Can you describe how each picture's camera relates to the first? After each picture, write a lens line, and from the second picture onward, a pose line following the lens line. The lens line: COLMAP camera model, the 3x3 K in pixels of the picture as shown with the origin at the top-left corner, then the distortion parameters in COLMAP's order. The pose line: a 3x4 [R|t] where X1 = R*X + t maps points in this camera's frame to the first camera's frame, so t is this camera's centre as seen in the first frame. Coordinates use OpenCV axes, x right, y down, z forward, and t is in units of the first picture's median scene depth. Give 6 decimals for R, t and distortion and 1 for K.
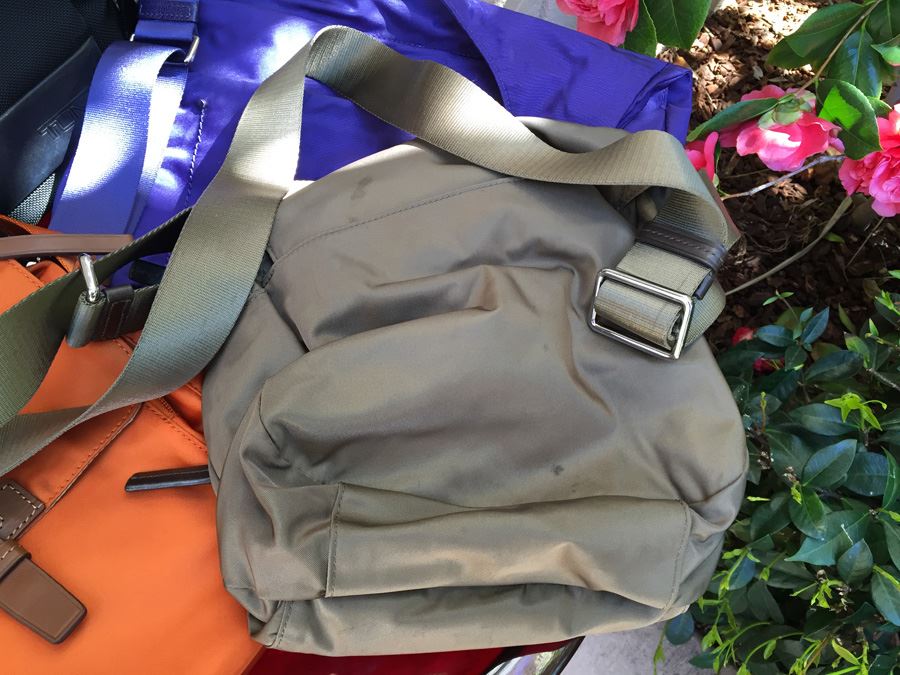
lens RADIAL K [[769.5, 0, 448.7], [0, 769.5, 340.0], [0, 0, 1]] dist [0.041280, -0.060876]
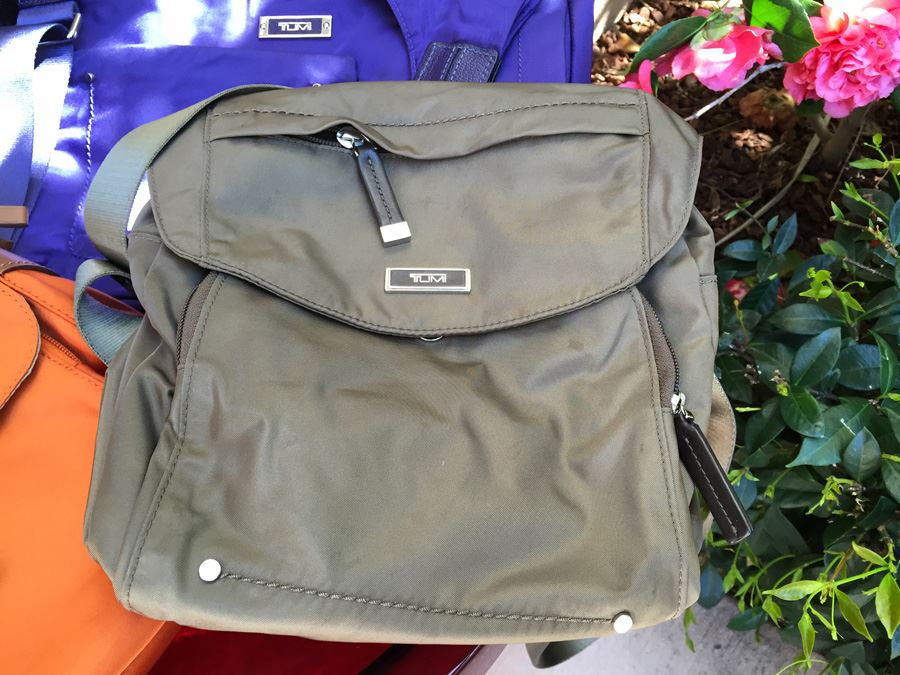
lens RADIAL K [[769.5, 0, 448.1], [0, 769.5, 334.6], [0, 0, 1]] dist [0.041280, -0.060876]
pose [[0.987403, -0.157336, -0.016766, 0.067434], [0.155737, 0.985118, -0.072717, 0.114465], [0.027958, 0.069189, 0.997212, 0.055517]]
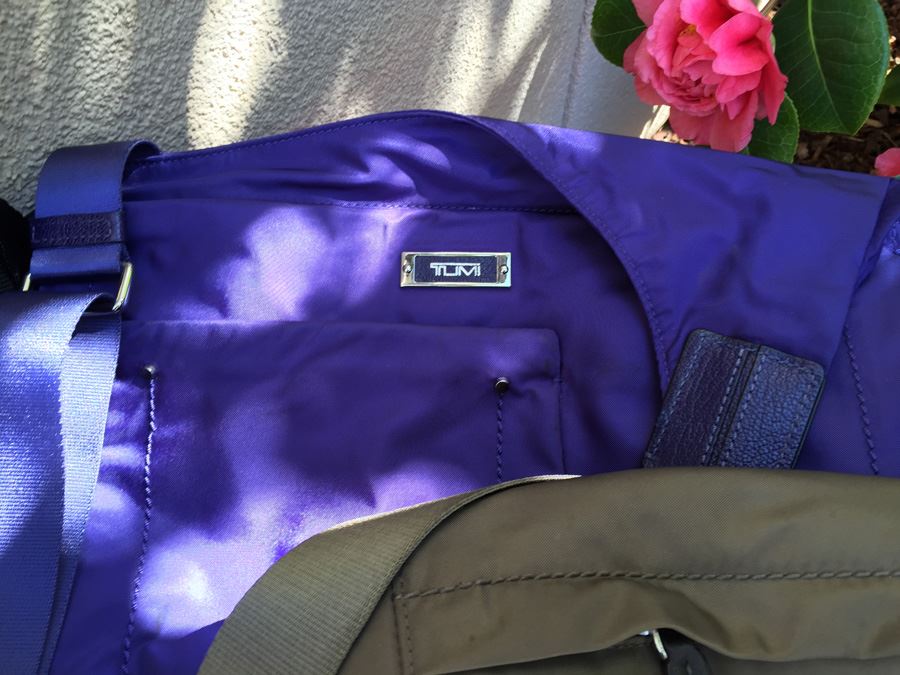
lens RADIAL K [[769.5, 0, 446.9], [0, 769.5, 340.8], [0, 0, 1]] dist [0.041280, -0.060876]
pose [[0.987766, -0.155199, -0.015230, -0.054371], [0.154320, 0.986863, -0.047825, -0.201742], [0.022452, 0.044890, 0.998740, 0.298105]]
